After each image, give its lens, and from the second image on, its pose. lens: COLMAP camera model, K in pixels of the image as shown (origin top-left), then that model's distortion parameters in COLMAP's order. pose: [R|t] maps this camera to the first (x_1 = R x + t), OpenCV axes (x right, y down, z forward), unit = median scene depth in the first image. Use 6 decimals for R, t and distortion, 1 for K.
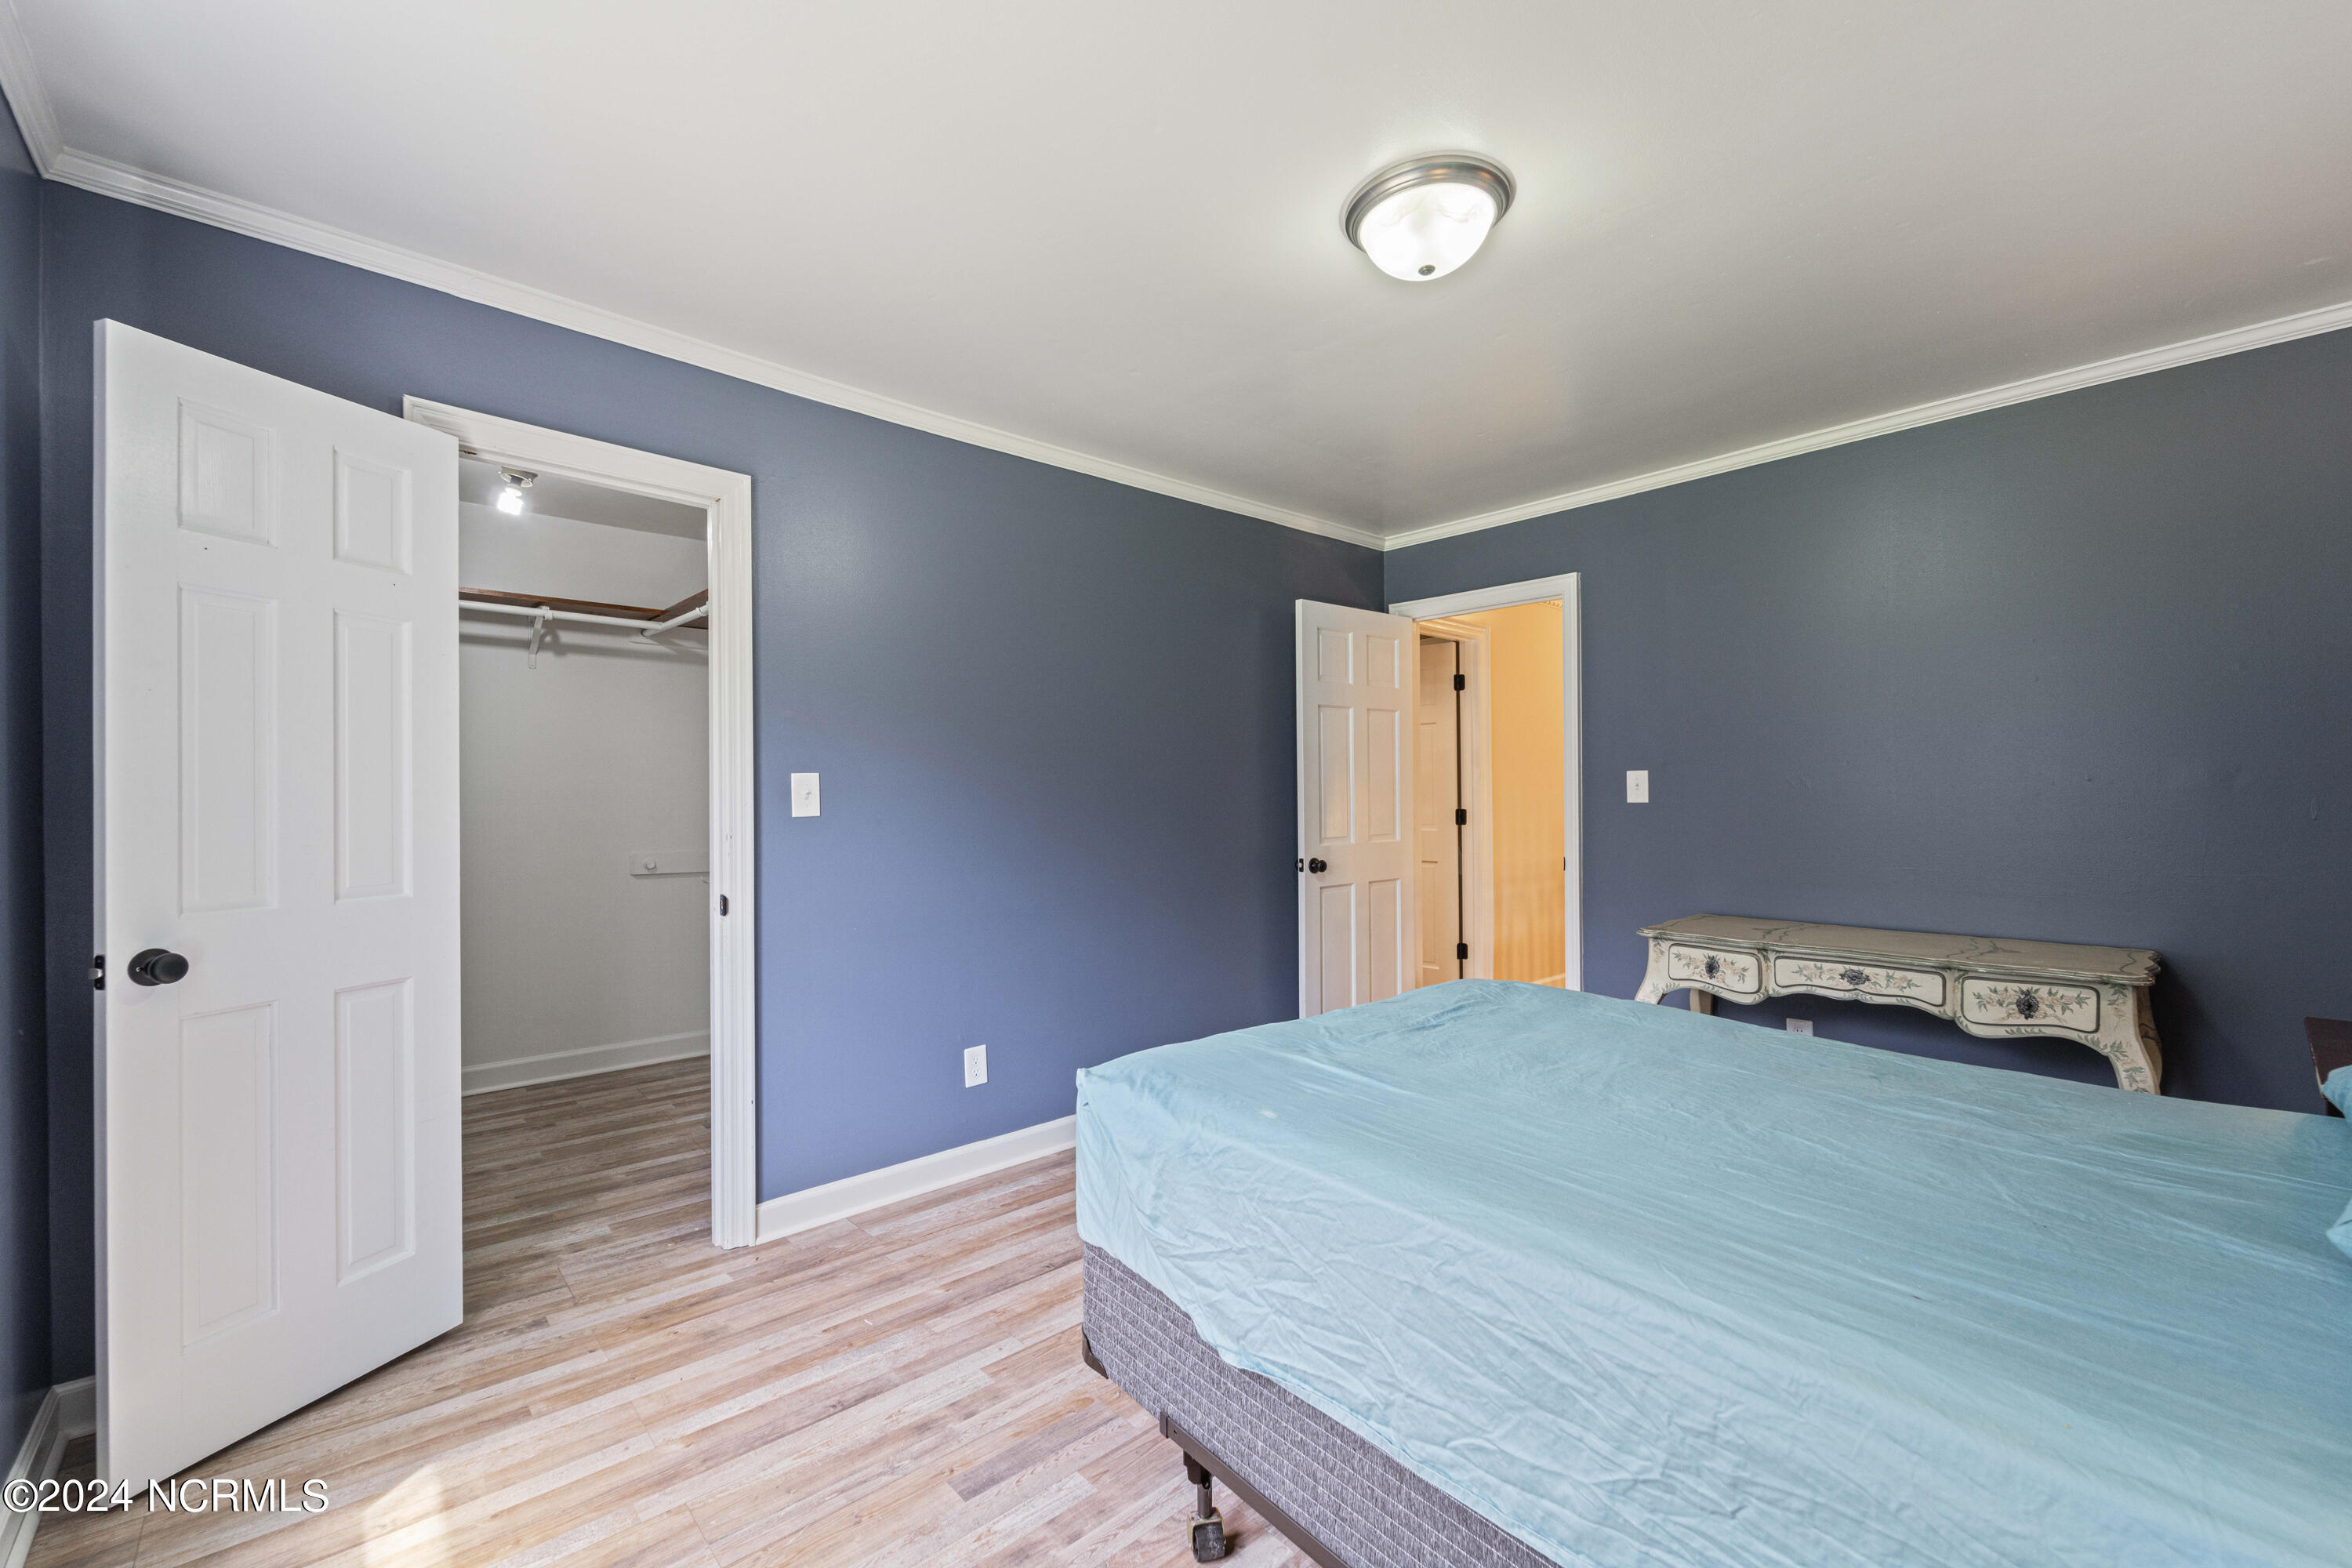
lens RADIAL K [[956.5, 0, 1172.4], [0, 956.5, 799.6], [0, 0, 1]] dist [-0.001269, -0.000447]
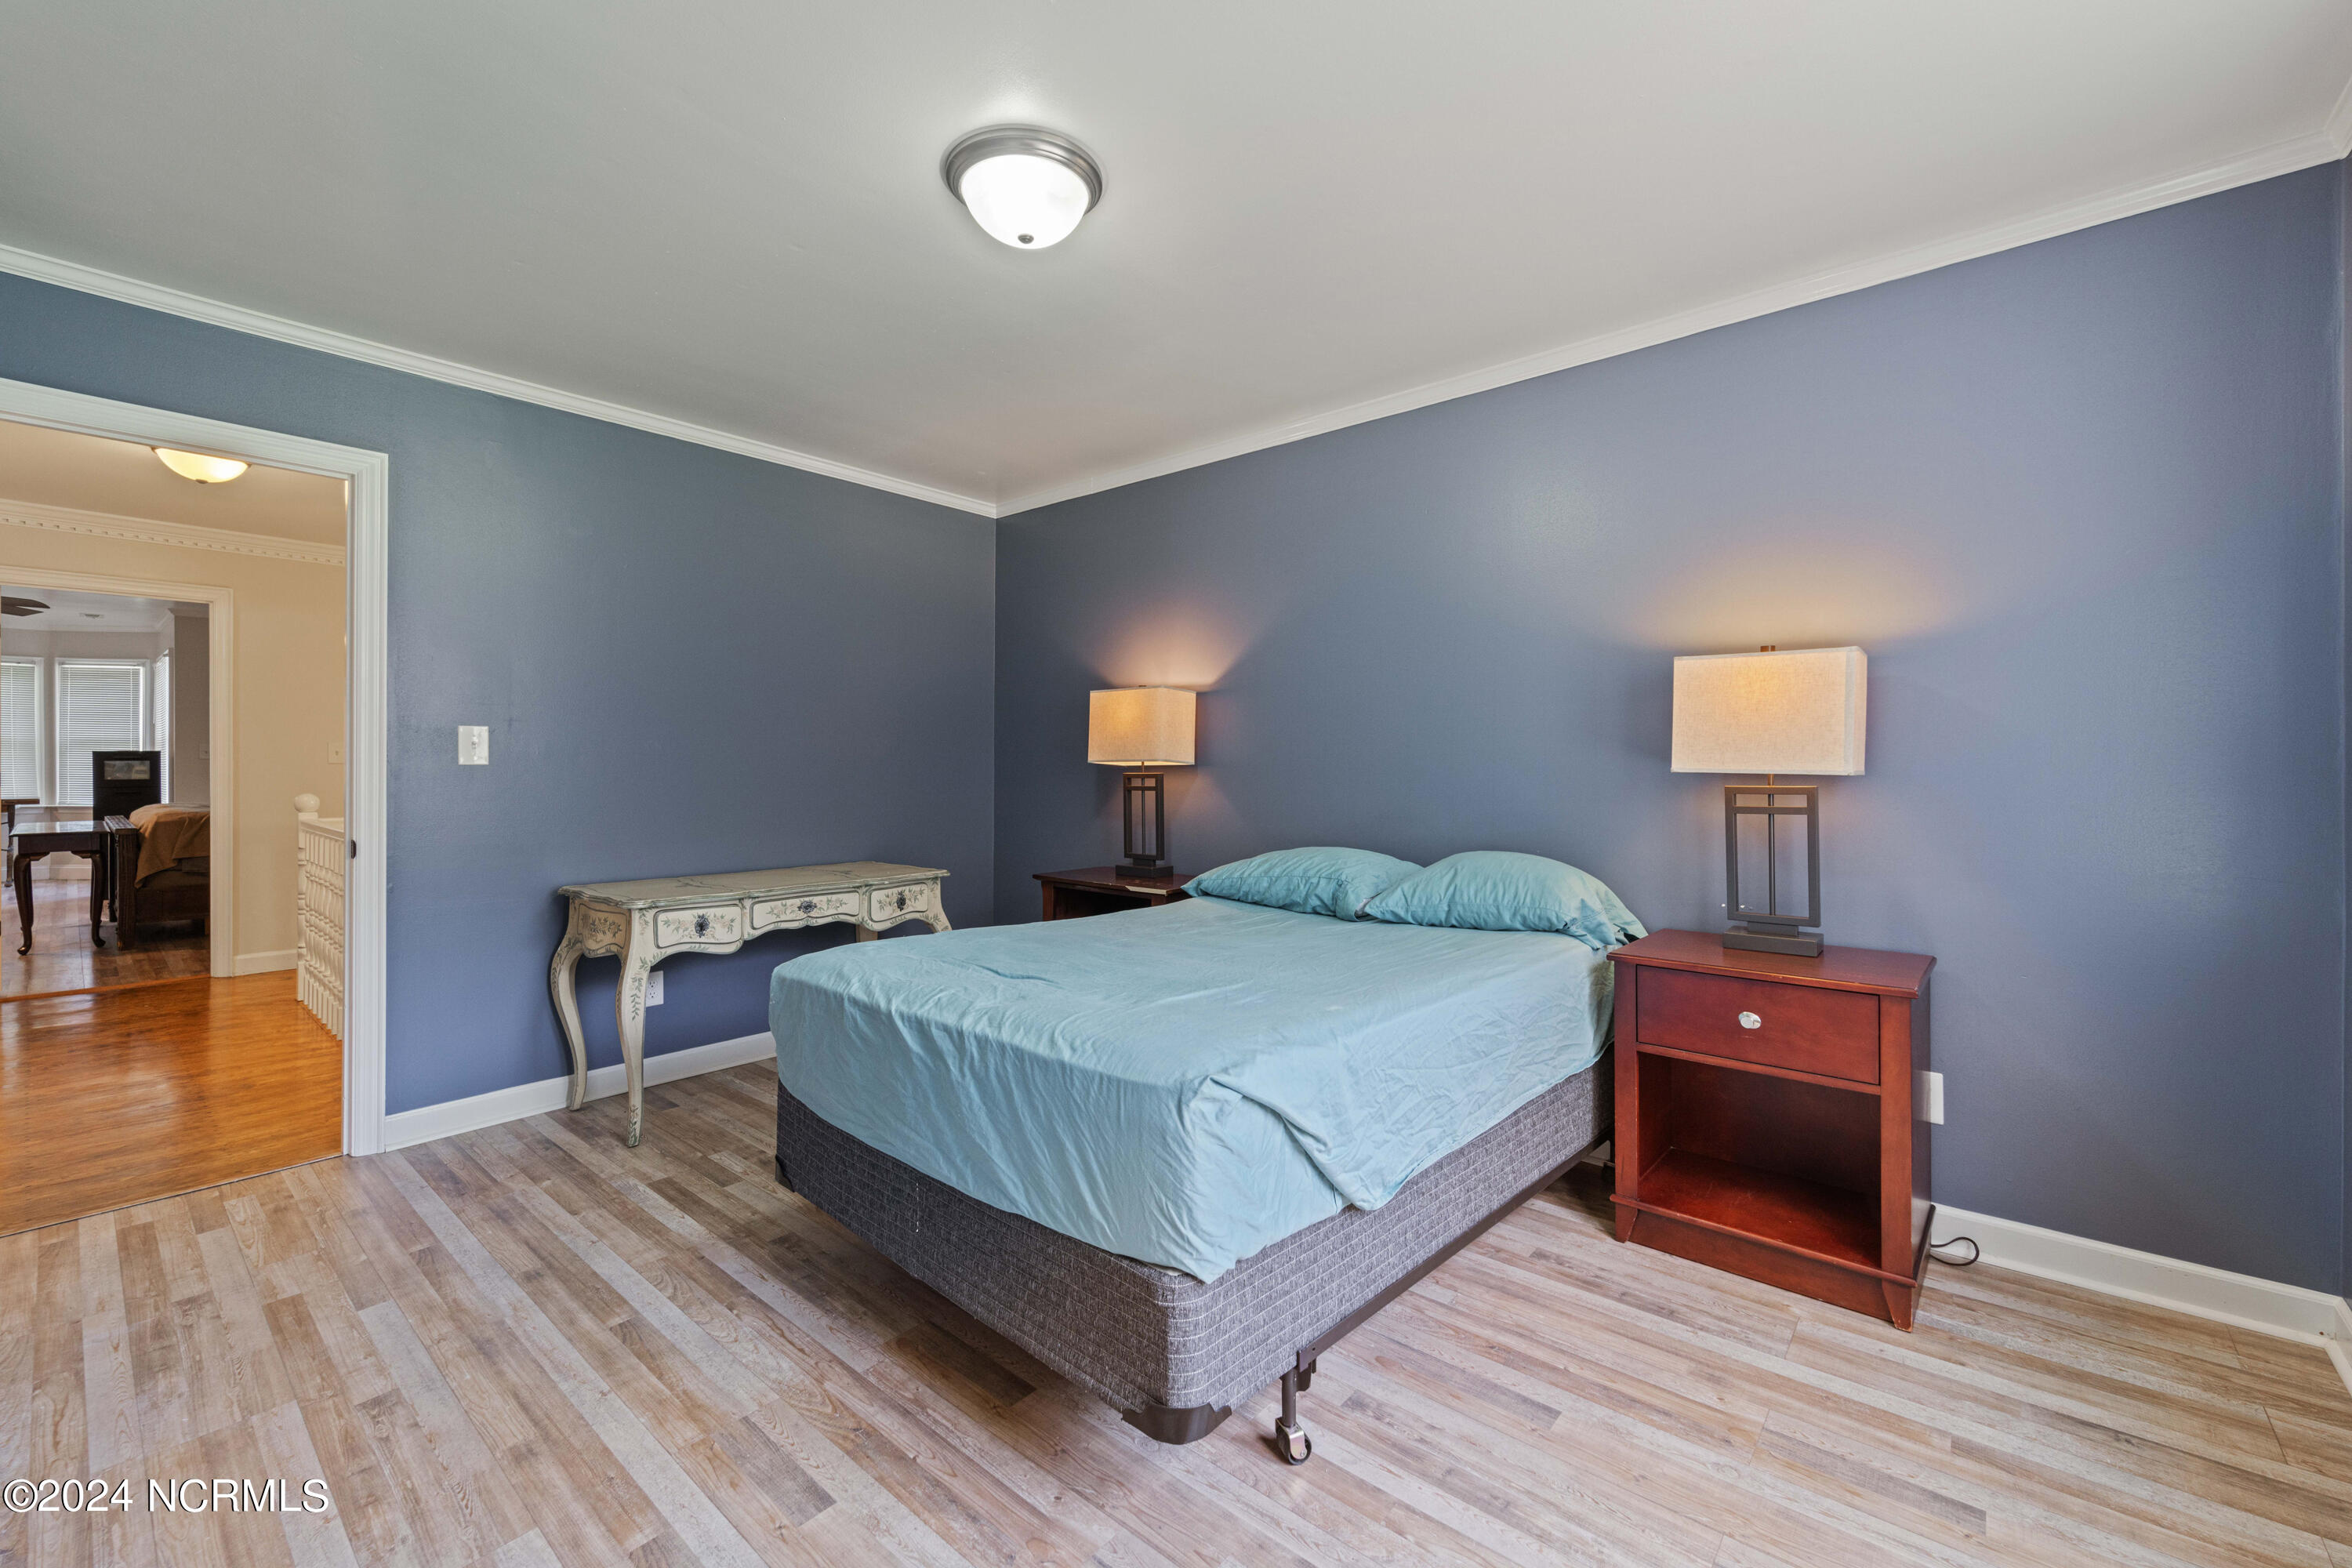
lens RADIAL K [[946.4, 0, 1173.9], [0, 946.4, 756.8], [0, 0, 1]] dist [0.001814, -0.000494]
pose [[-0.124350, 0.013491, 0.992147, -0.593045], [0.000198, 0.999908, -0.013571, 0.011205], [-0.992238, -0.001492, -0.124342, 0.741415]]
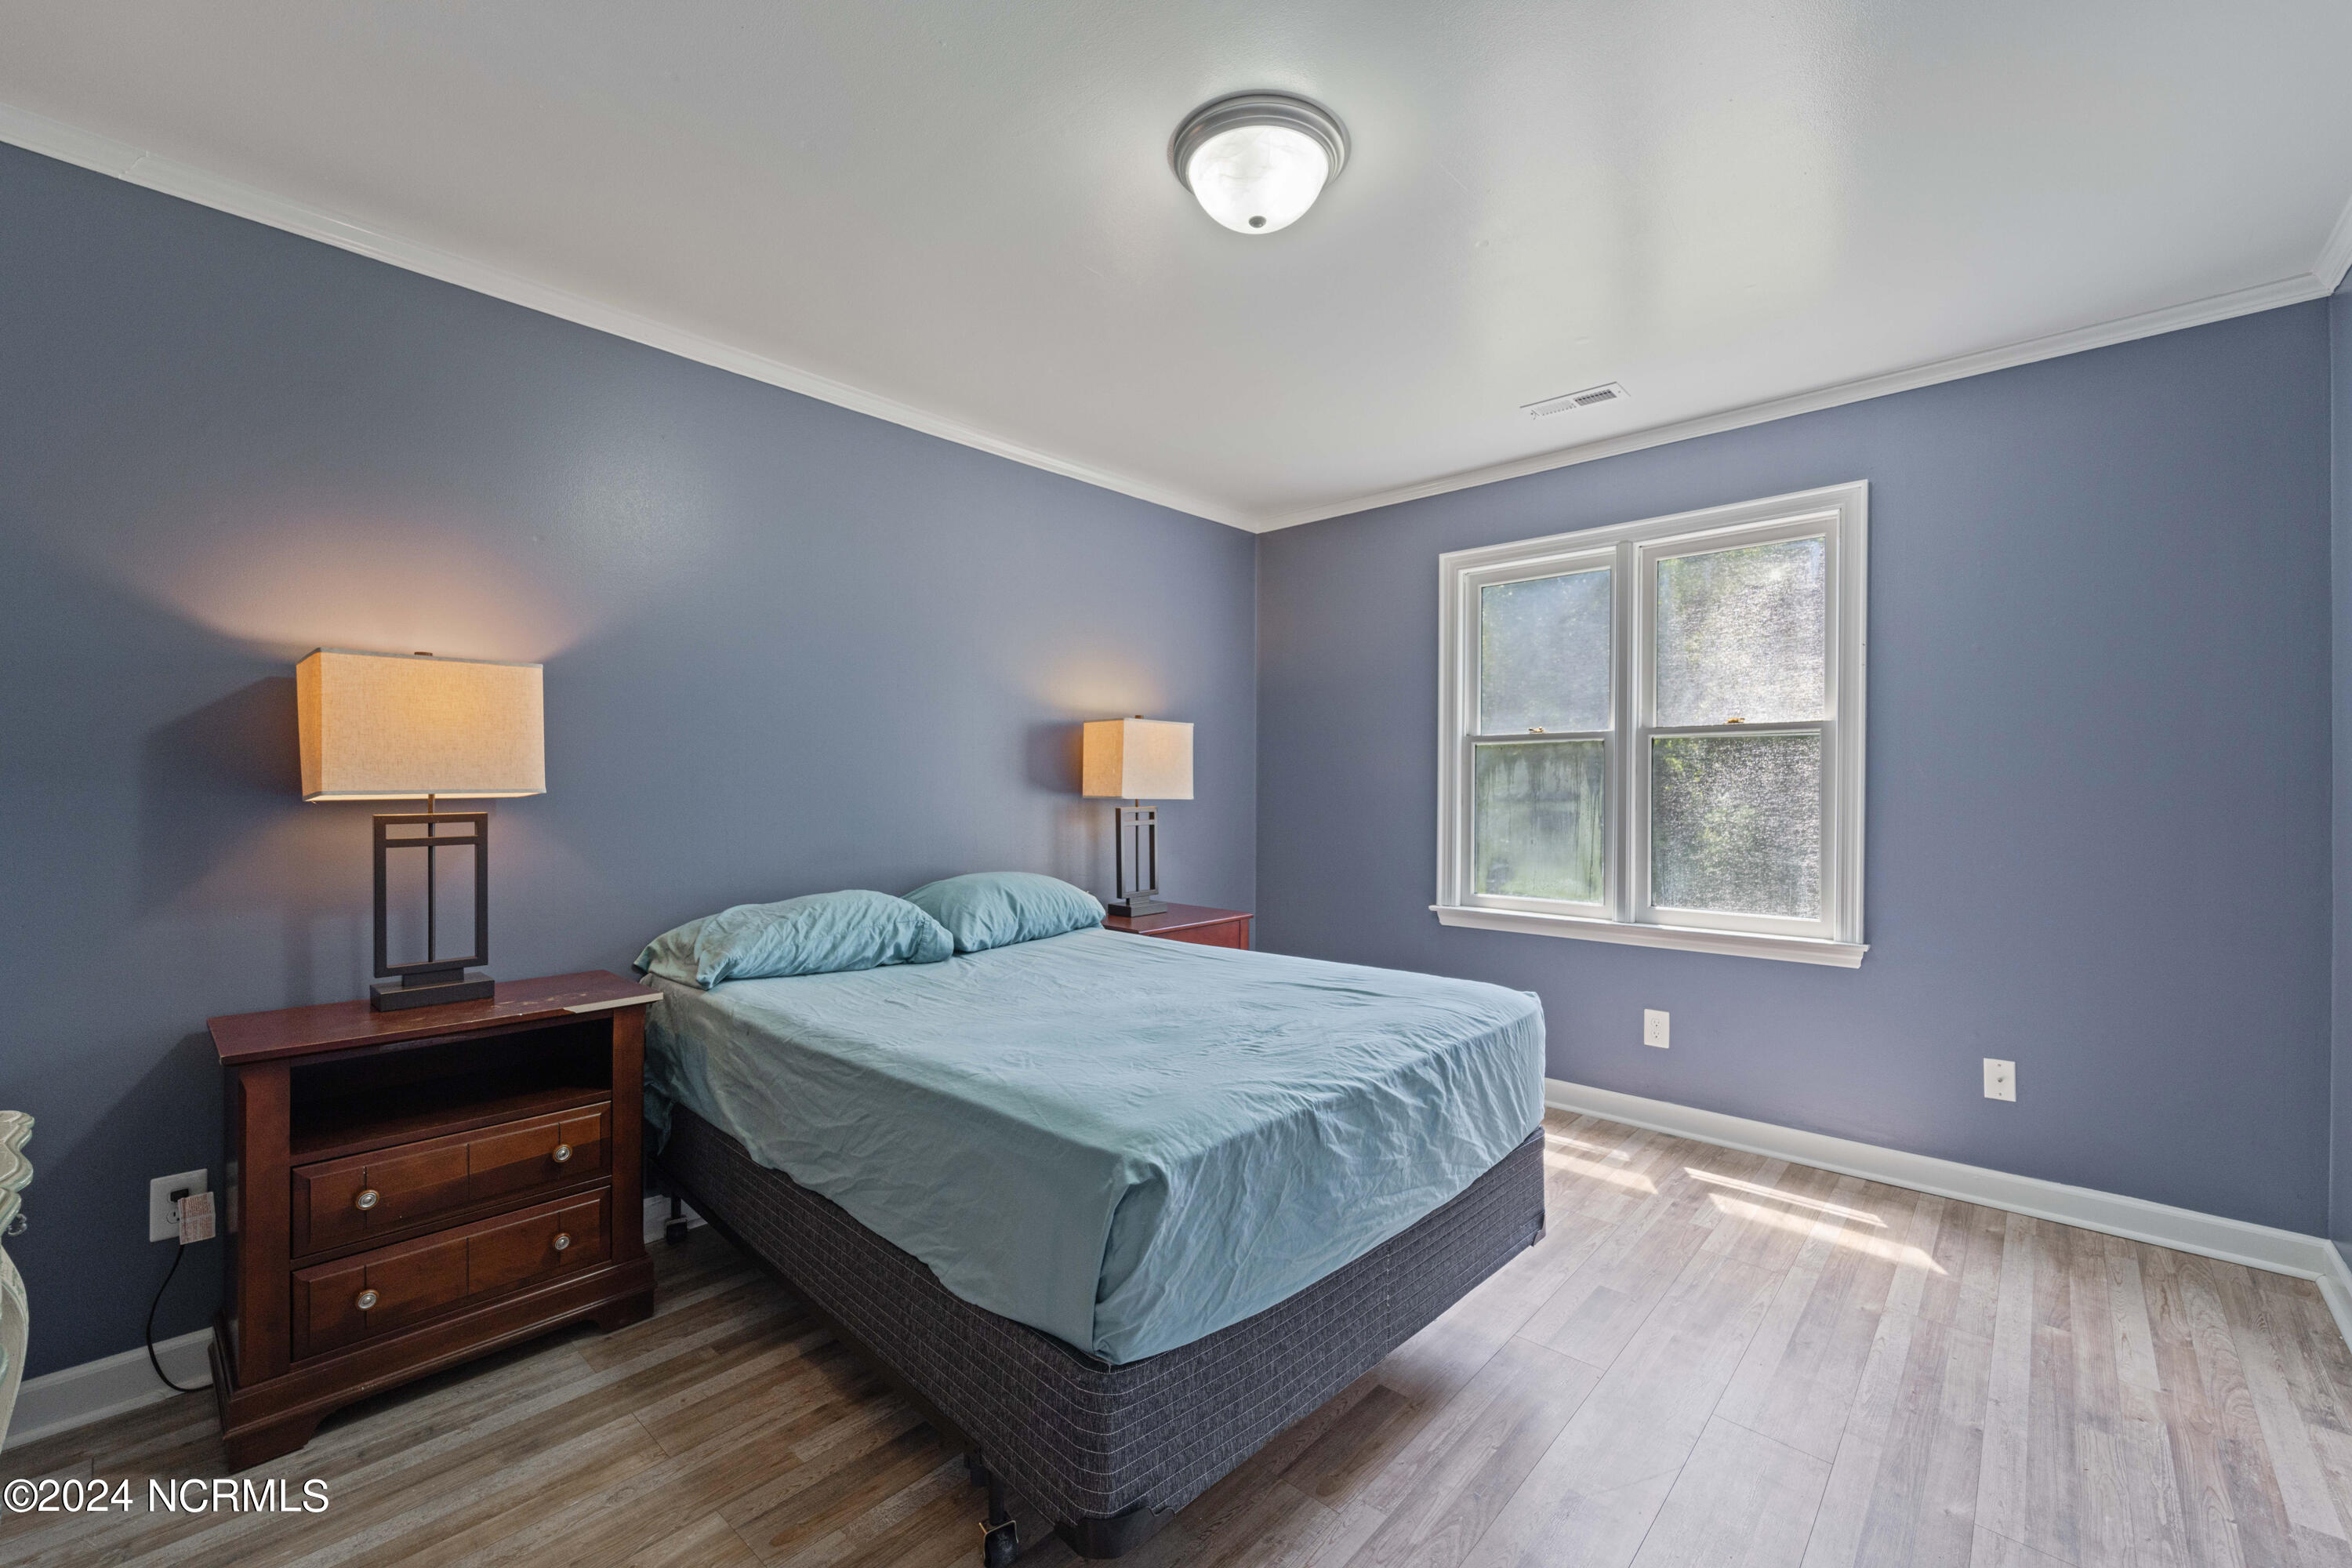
lens RADIAL K [[956.5, 0, 1172.4], [0, 956.5, 799.6], [0, 0, 1]] dist [-0.001269, -0.000447]
pose [[-0.995861, 0.003467, -0.090821, -0.443952], [0.002713, 0.999961, 0.008420, 0.010133], [0.090847, 0.008139, -0.995832, 0.858674]]
